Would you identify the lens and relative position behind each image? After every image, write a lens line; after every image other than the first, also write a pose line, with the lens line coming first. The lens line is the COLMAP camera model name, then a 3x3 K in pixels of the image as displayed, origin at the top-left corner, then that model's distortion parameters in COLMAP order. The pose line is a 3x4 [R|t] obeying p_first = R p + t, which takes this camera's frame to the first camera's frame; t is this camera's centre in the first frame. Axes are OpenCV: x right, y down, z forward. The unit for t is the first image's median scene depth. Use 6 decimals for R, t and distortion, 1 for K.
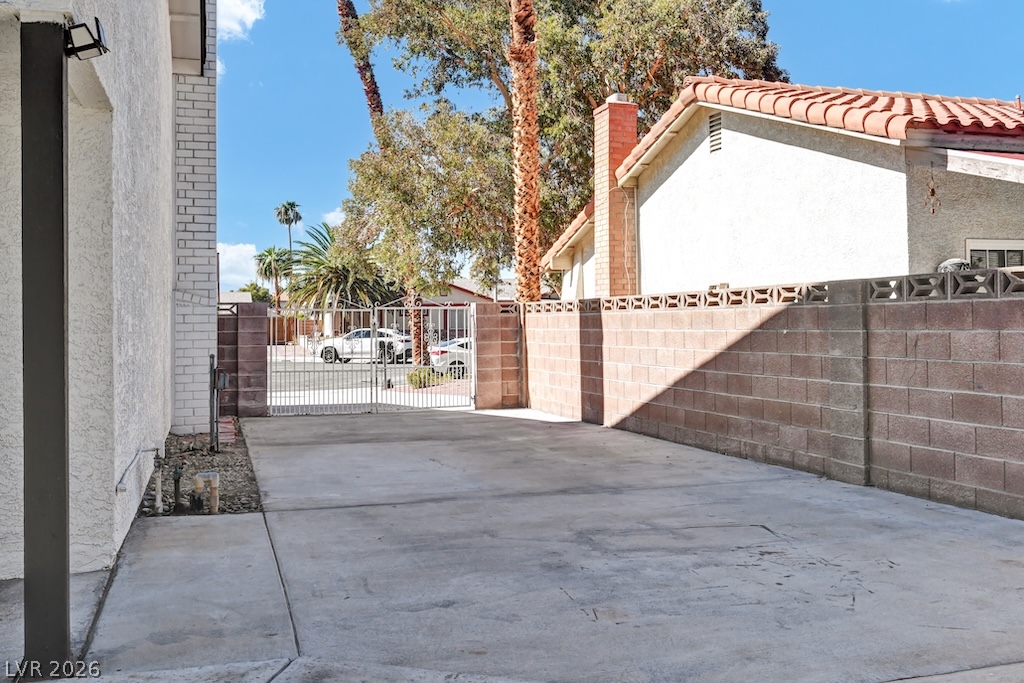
lens RADIAL K [[921.1, 0, 512.5], [0, 921.1, 332.7], [0, 0, 1]] dist [-0.016505, 0.007454]
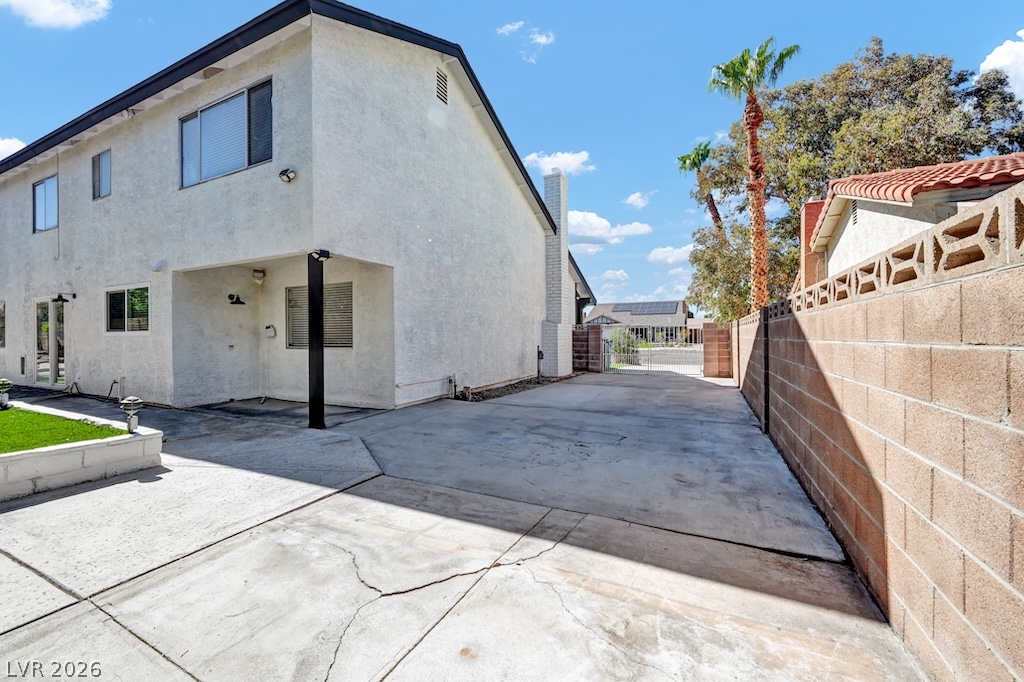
lens RADIAL K [[412.5, 0, 509.1], [0, 412.5, 342.5], [0, 0, 1]] dist [-0.001542, 0.000412]
pose [[0.716031, 0.015220, -0.697903, 0.303366], [-0.005889, 0.999858, 0.015762, -0.001903], [0.698044, -0.007176, 0.716019, 0.086049]]
